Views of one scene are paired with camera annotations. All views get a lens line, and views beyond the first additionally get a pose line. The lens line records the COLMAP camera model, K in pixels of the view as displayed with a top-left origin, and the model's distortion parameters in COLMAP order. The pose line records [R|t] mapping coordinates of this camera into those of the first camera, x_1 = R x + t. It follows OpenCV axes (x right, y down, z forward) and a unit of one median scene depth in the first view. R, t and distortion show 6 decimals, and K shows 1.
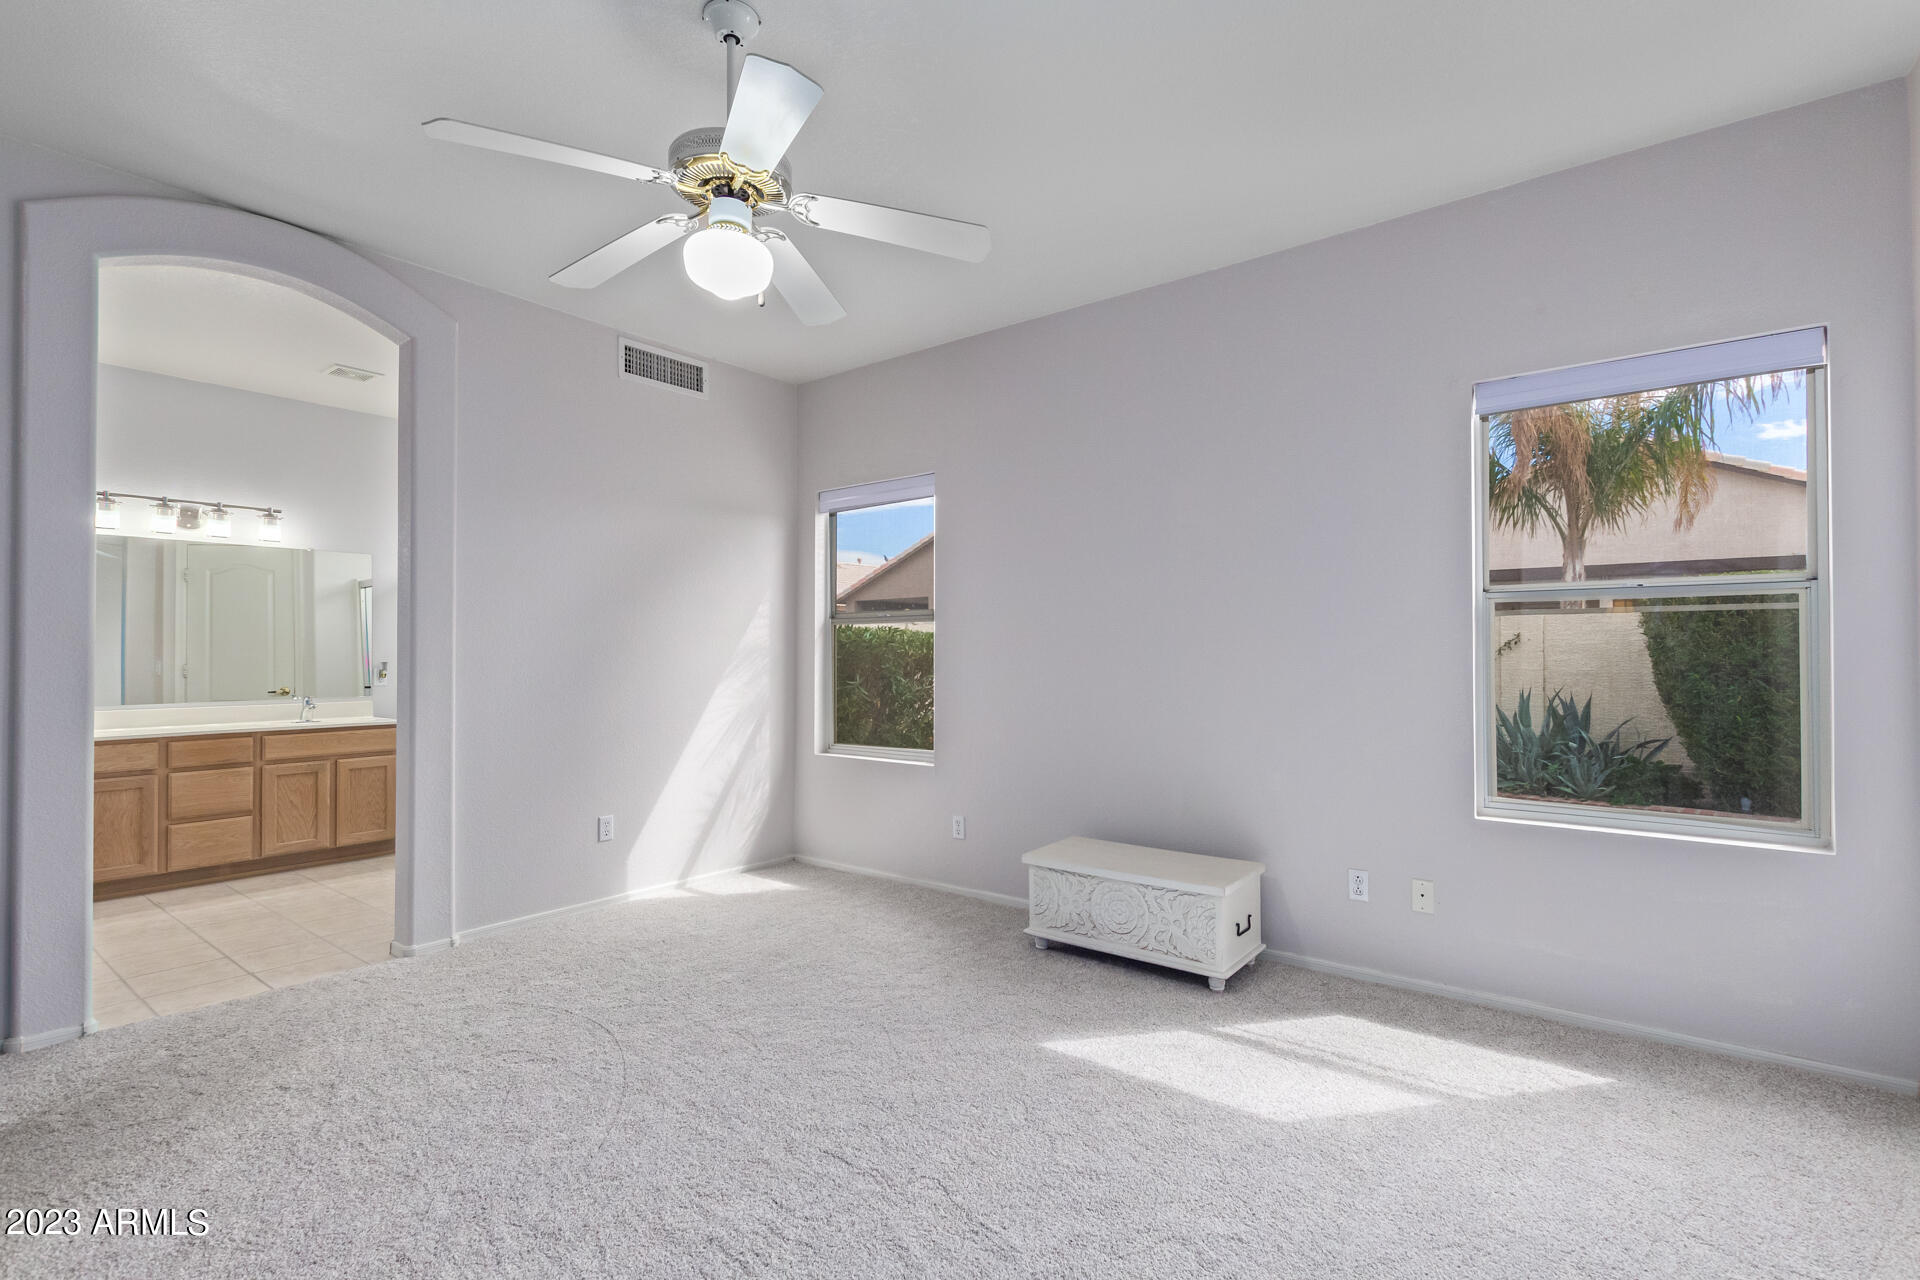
lens RADIAL K [[886.3, 0, 967.5], [0, 886.3, 644.5], [0, 0, 1]] dist [-0.000395, -0.000733]
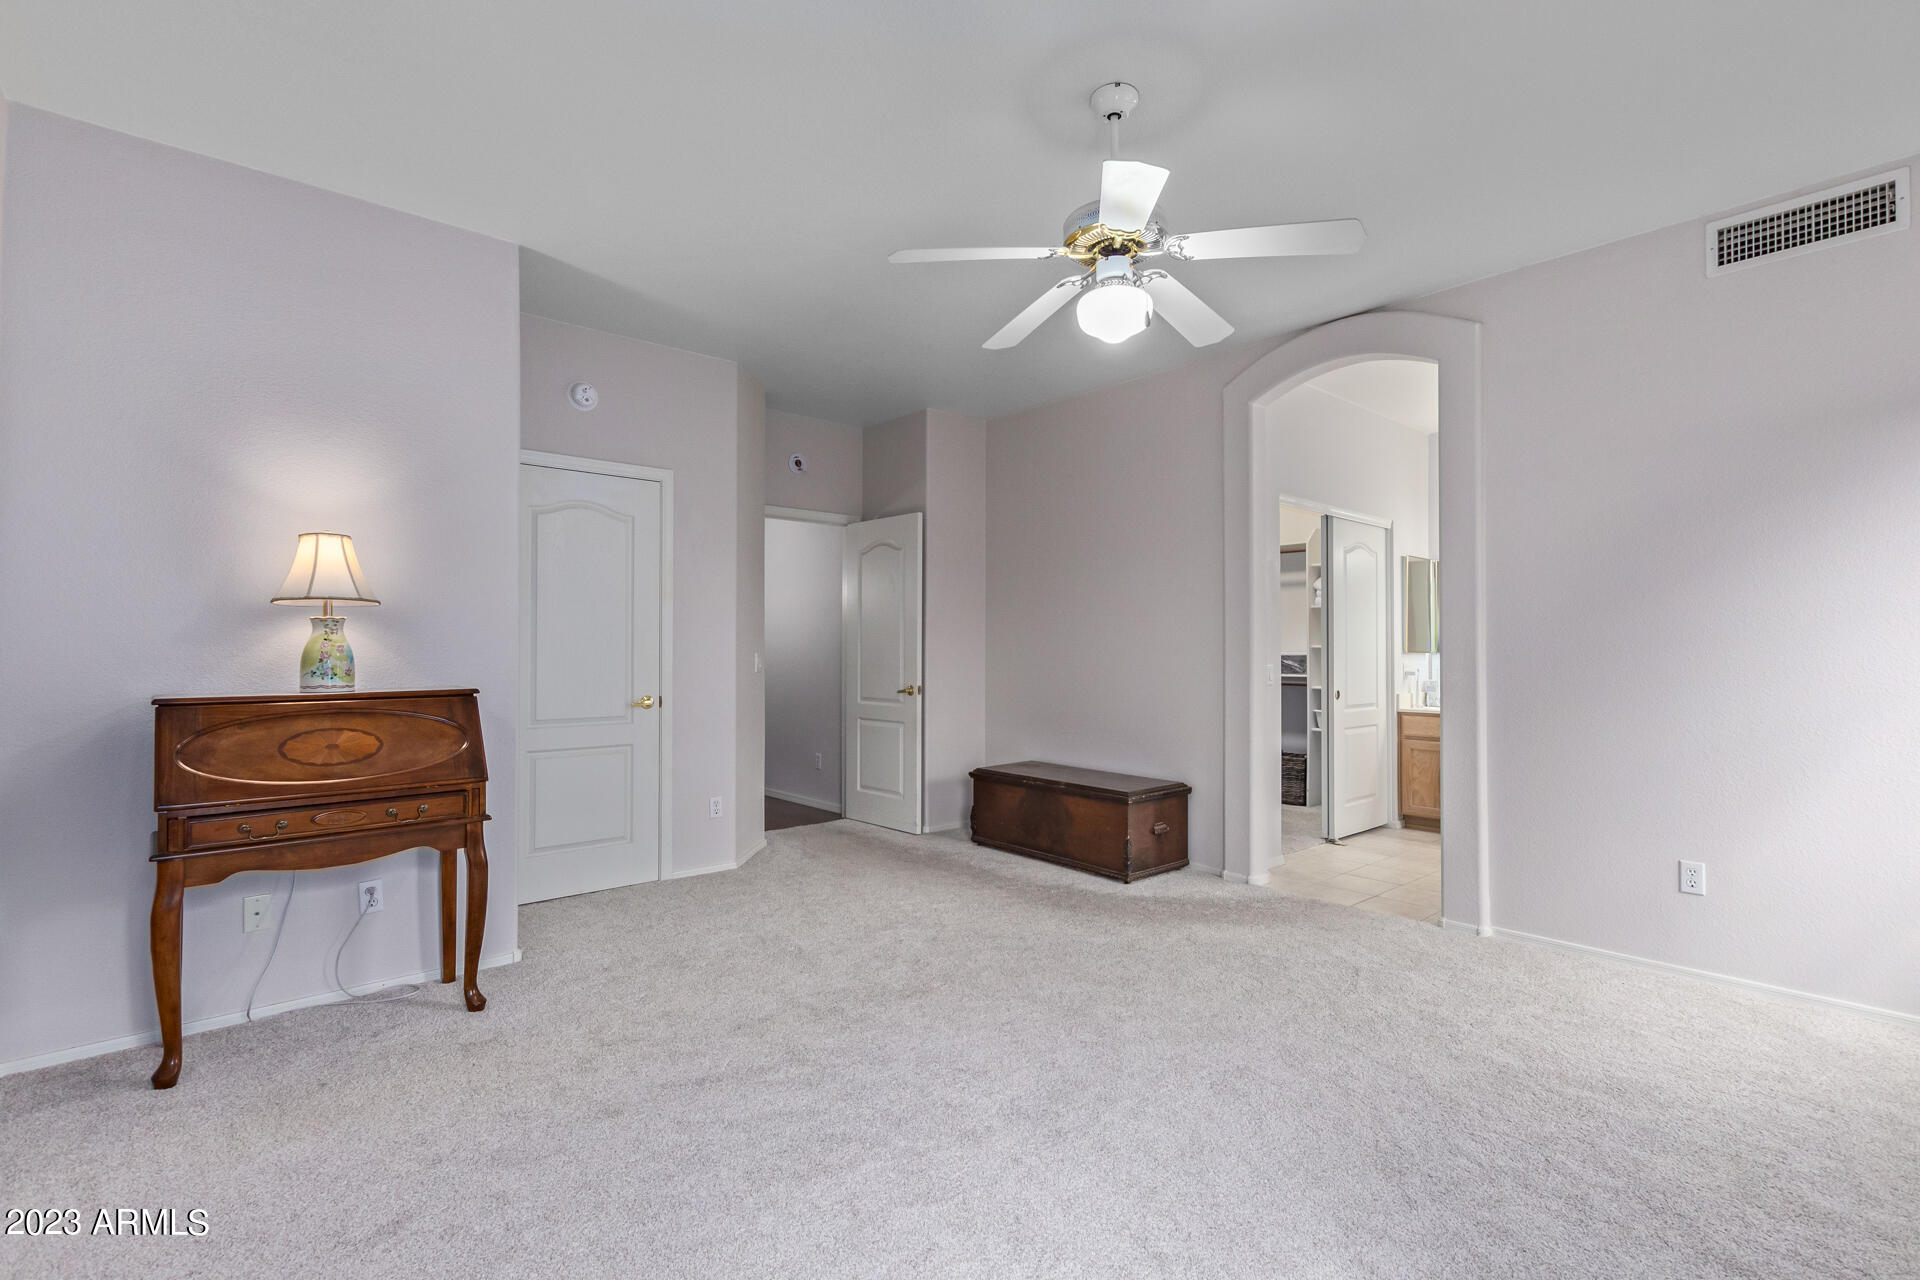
lens RADIAL K [[886.3, 0, 955.7], [0, 886.3, 647.1], [0, 0, 1]] dist [-0.000395, -0.000733]
pose [[-0.202146, -0.001046, -0.979355, 0.624003], [0.012148, 0.999920, -0.003575, 0.004376], [0.979280, -0.012620, -0.202117, 0.710871]]
